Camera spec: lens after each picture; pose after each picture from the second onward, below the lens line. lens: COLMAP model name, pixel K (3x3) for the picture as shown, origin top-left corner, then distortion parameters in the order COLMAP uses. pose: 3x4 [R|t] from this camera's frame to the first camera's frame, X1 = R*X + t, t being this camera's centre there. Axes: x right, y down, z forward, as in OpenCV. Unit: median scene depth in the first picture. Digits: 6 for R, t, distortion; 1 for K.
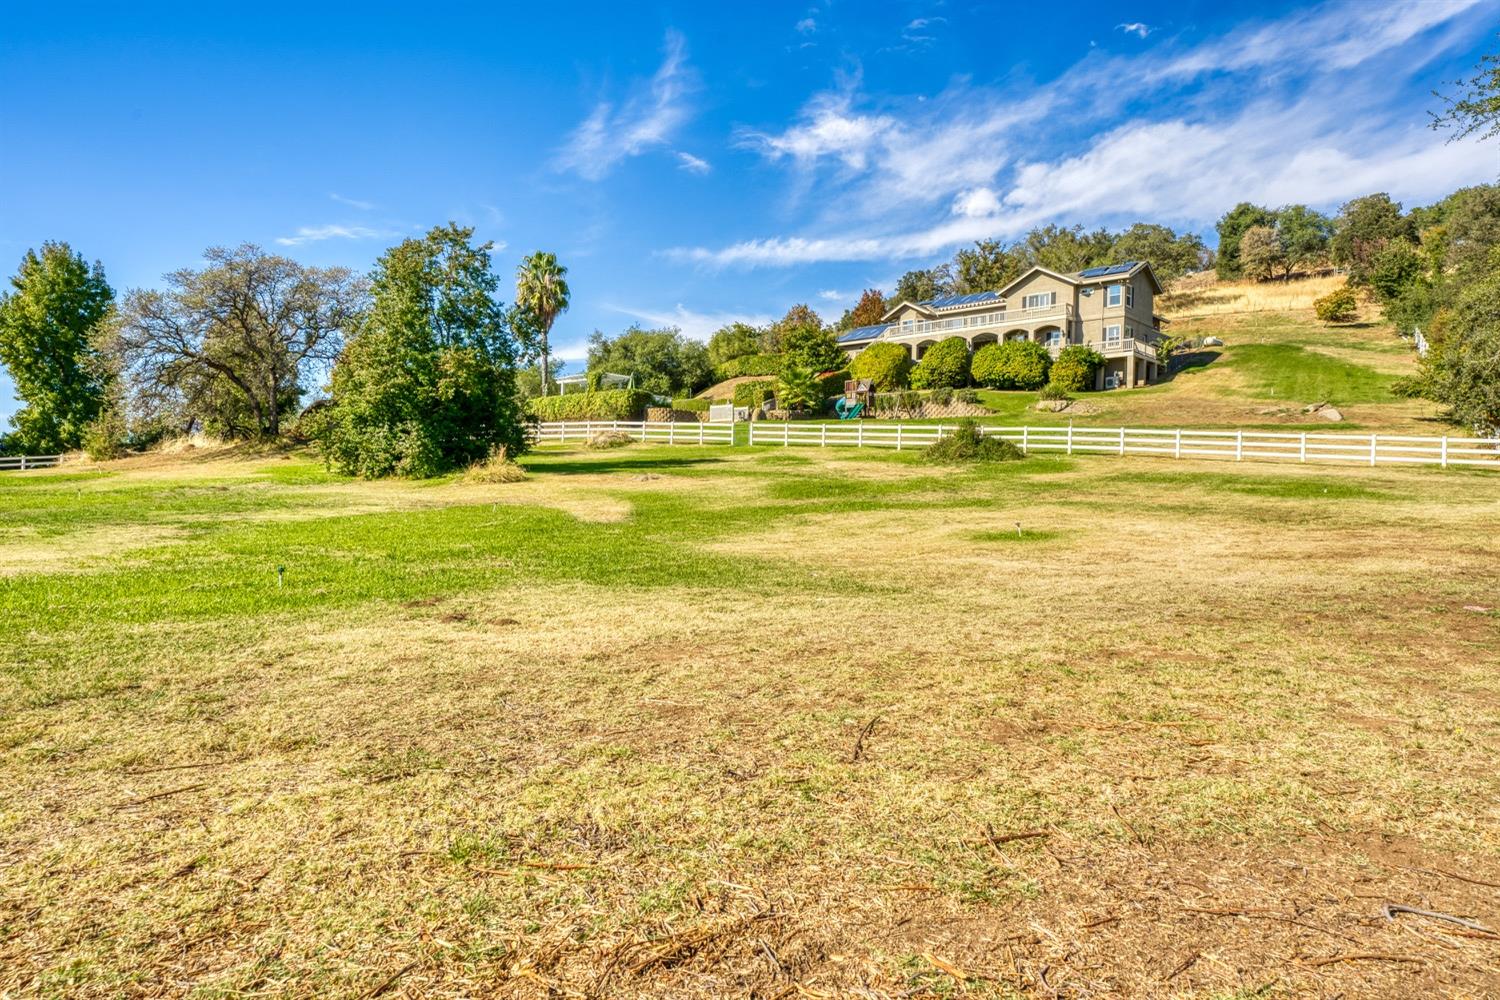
lens RADIAL K [[995.1, 0, 748.2], [0, 995.1, 506.3], [0, 0, 1]] dist [0.026037, 0.000303]
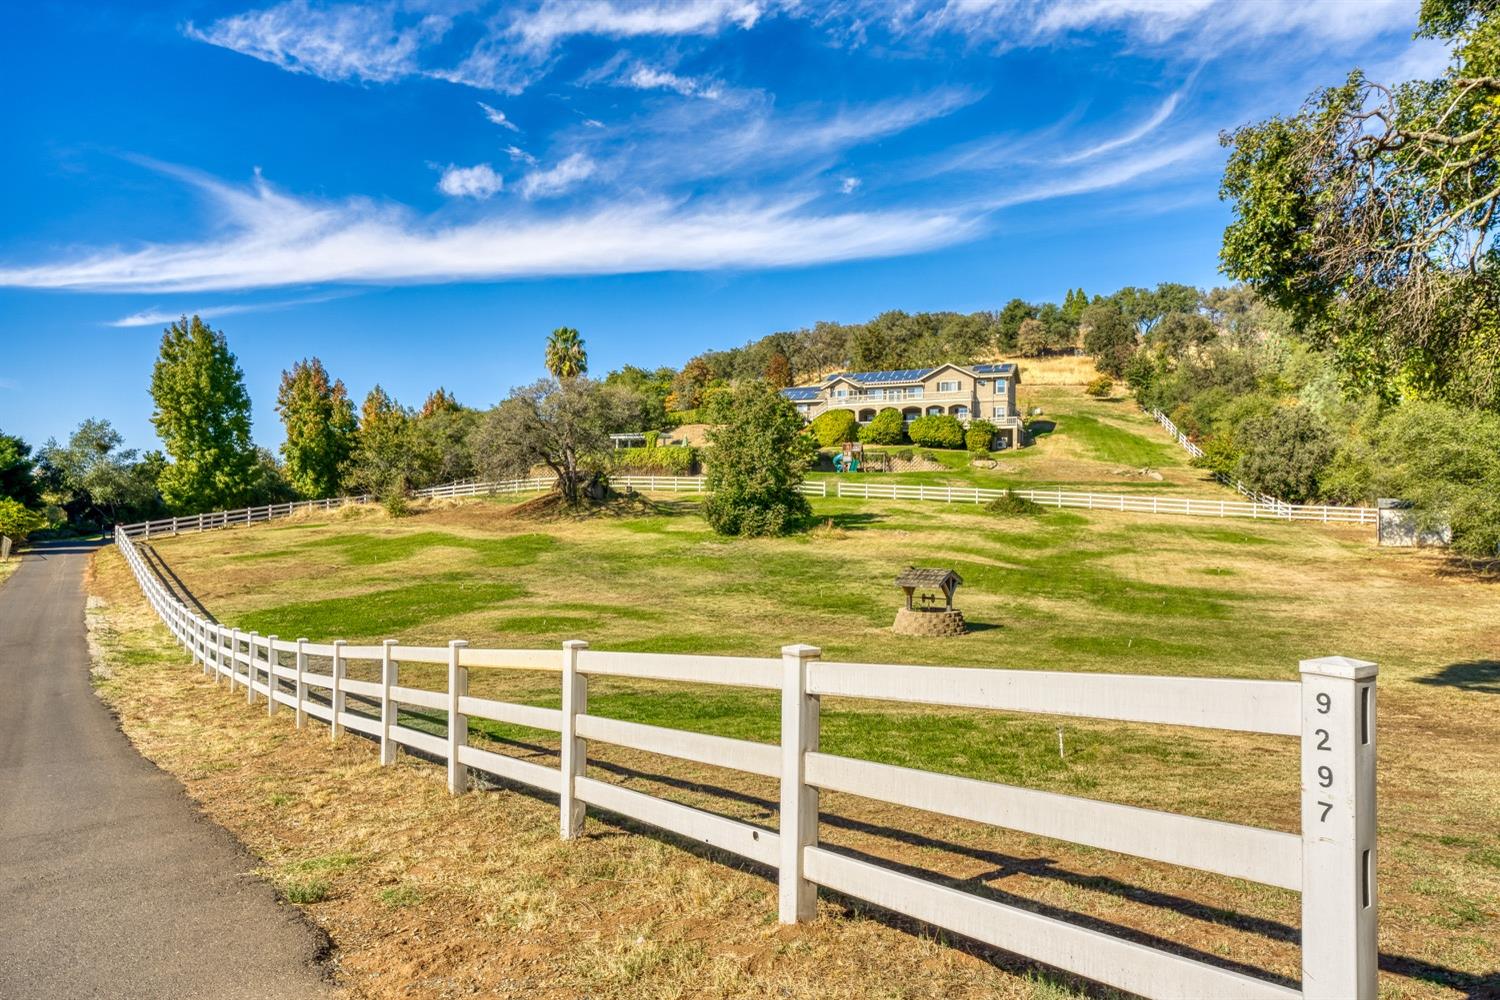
lens RADIAL K [[975.6, 0, 753.6], [0, 975.6, 504.2], [0, 0, 1]] dist [0.028395, -0.000158]
pose [[0.948989, -0.015164, 0.314945, -0.404793], [0.013427, 0.999880, 0.007686, -0.043933], [-0.315024, -0.003066, 0.949079, -0.253983]]
